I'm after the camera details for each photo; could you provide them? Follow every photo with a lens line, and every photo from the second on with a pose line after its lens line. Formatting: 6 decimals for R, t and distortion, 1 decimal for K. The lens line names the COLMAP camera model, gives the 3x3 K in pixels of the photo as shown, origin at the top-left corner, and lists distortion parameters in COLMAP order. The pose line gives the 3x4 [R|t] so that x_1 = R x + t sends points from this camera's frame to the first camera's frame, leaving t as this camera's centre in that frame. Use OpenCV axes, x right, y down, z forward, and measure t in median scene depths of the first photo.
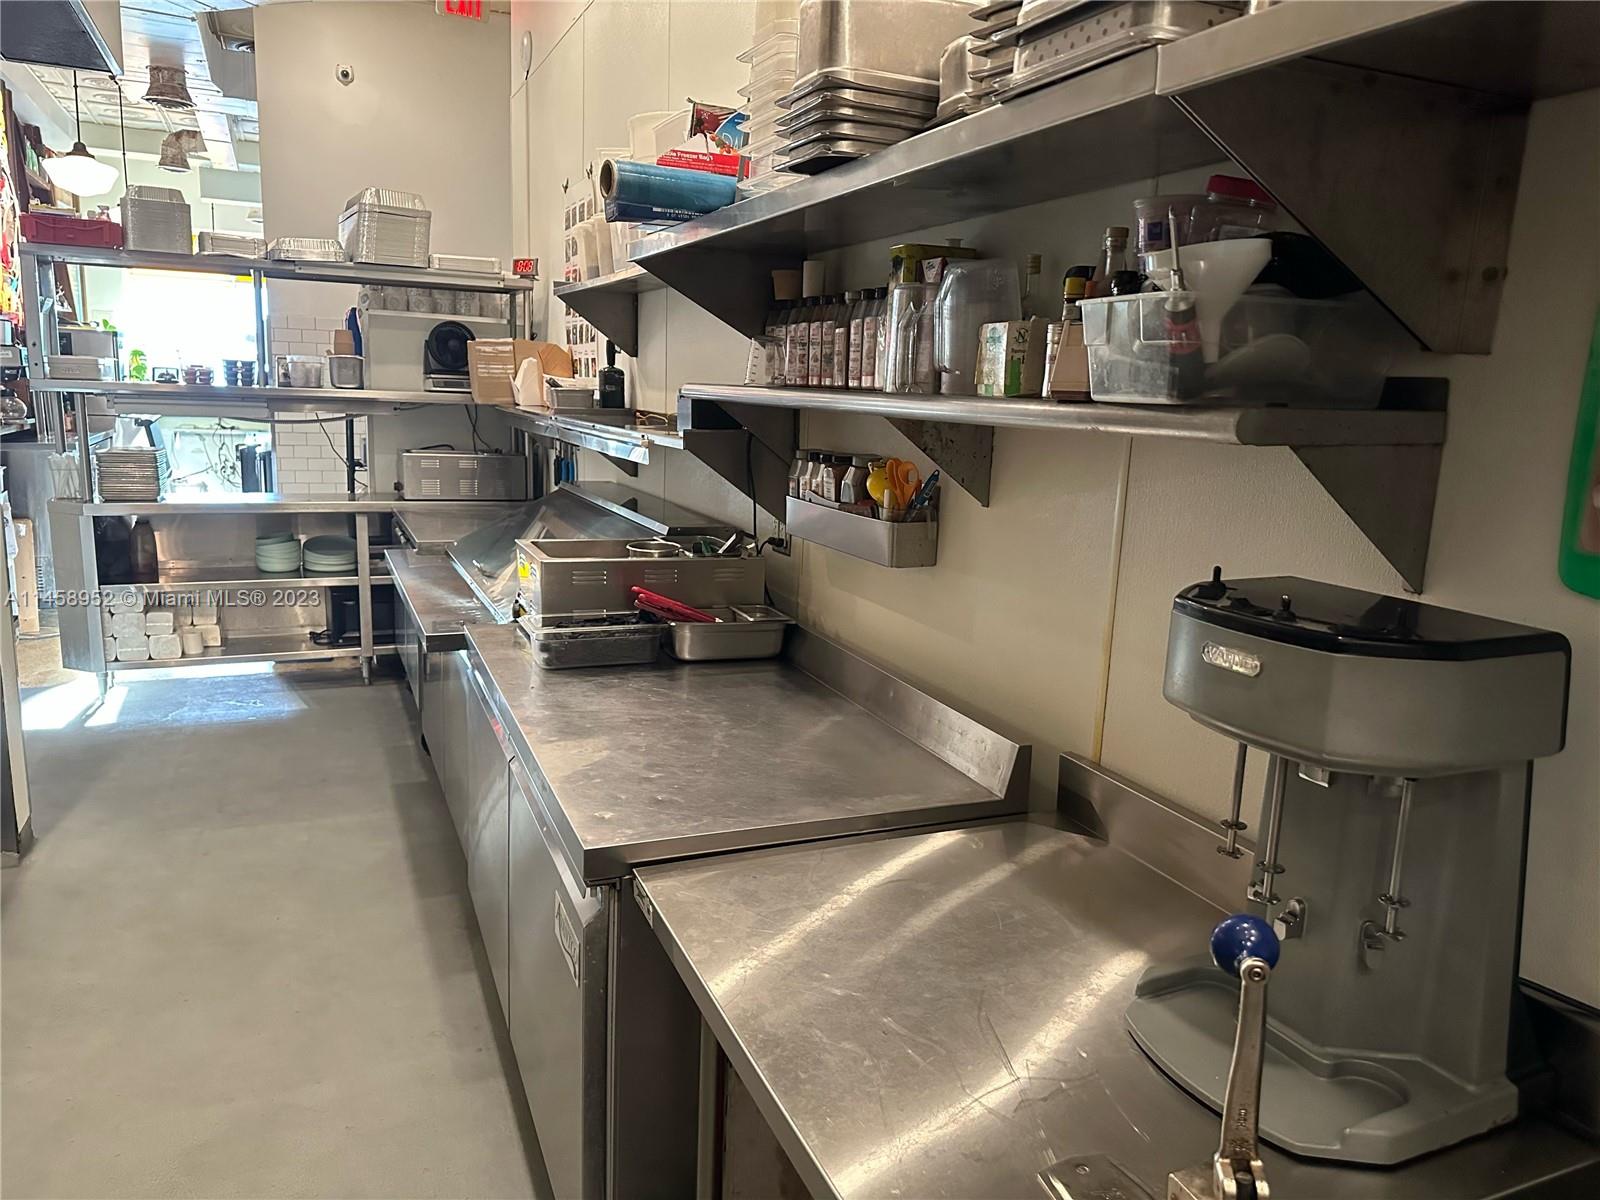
lens RADIAL K [[1134.9, 0, 800.4], [0, 1134.9, 606.1], [0, 0, 1]] dist [0.080518, -0.116880]
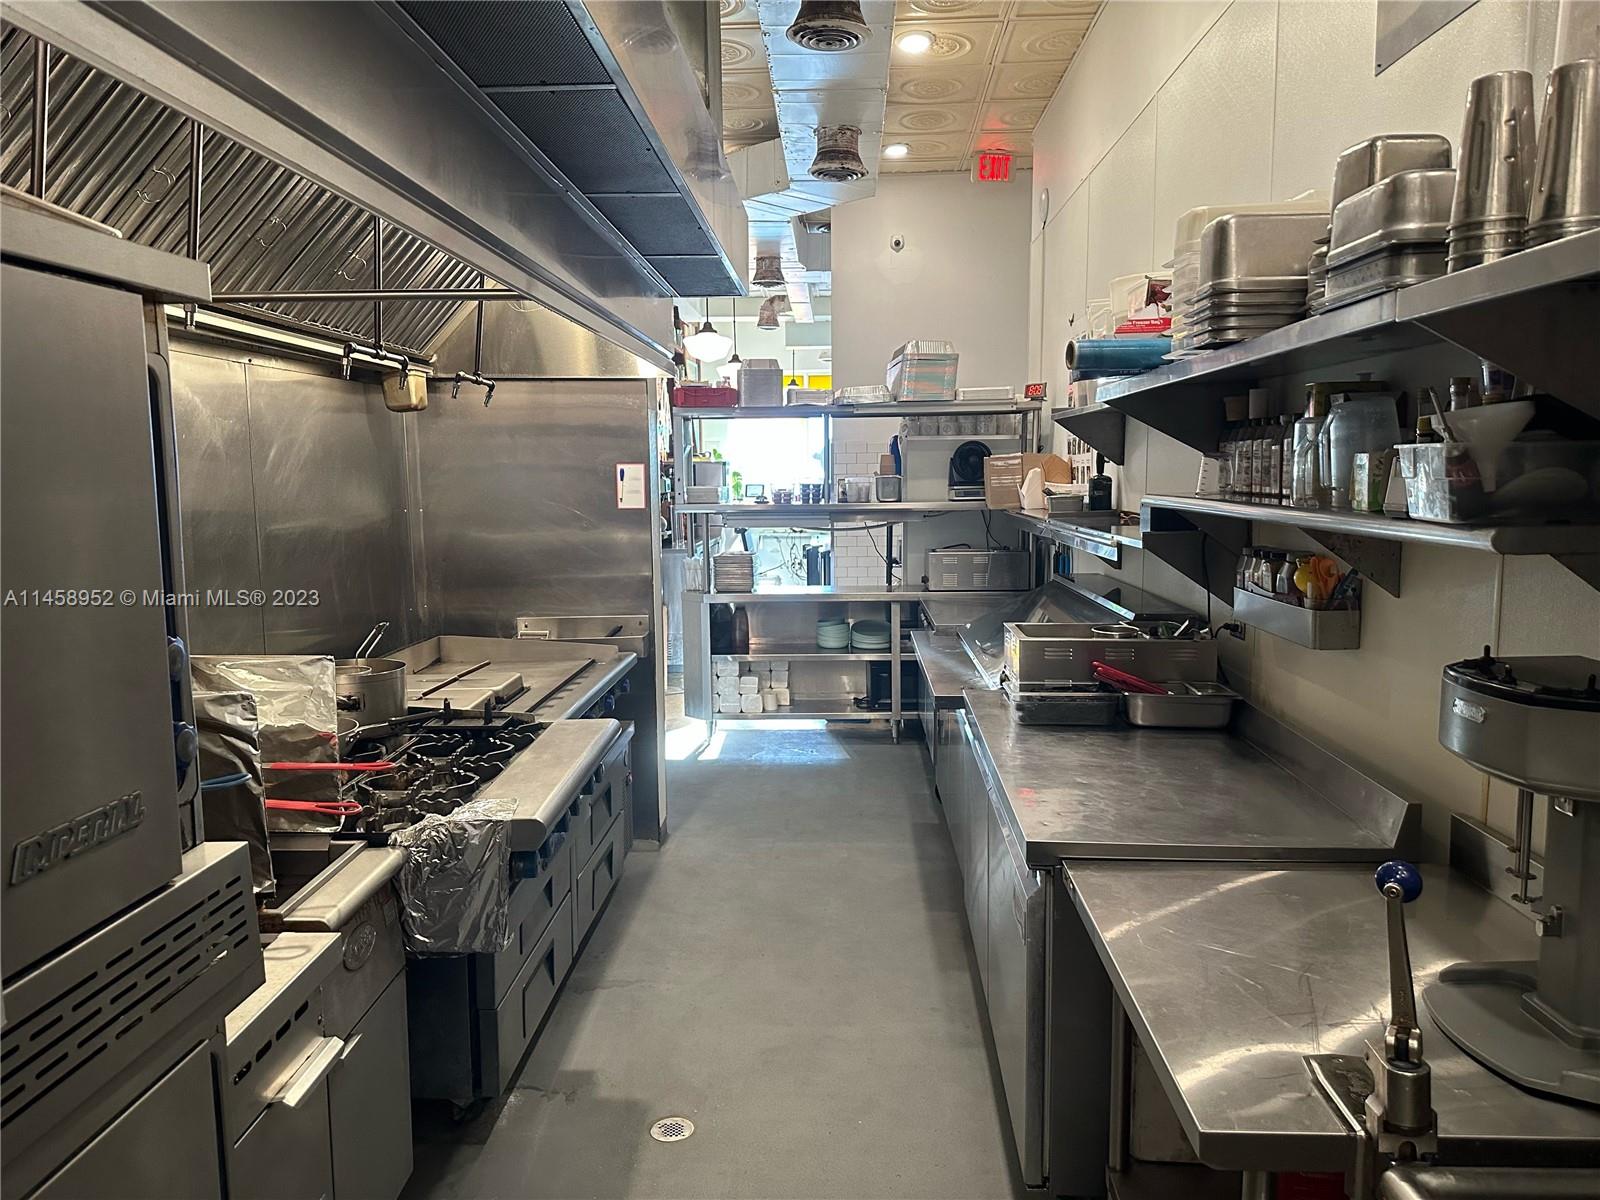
lens RADIAL K [[1134.9, 0, 800.4], [0, 1134.9, 606.1], [0, 0, 1]] dist [0.080518, -0.116880]
pose [[0.899138, 0.004628, -0.437641, 0.064963], [-0.038165, 0.996964, -0.067868, 0.011346], [0.435998, 0.077725, 0.896585, -0.150944]]
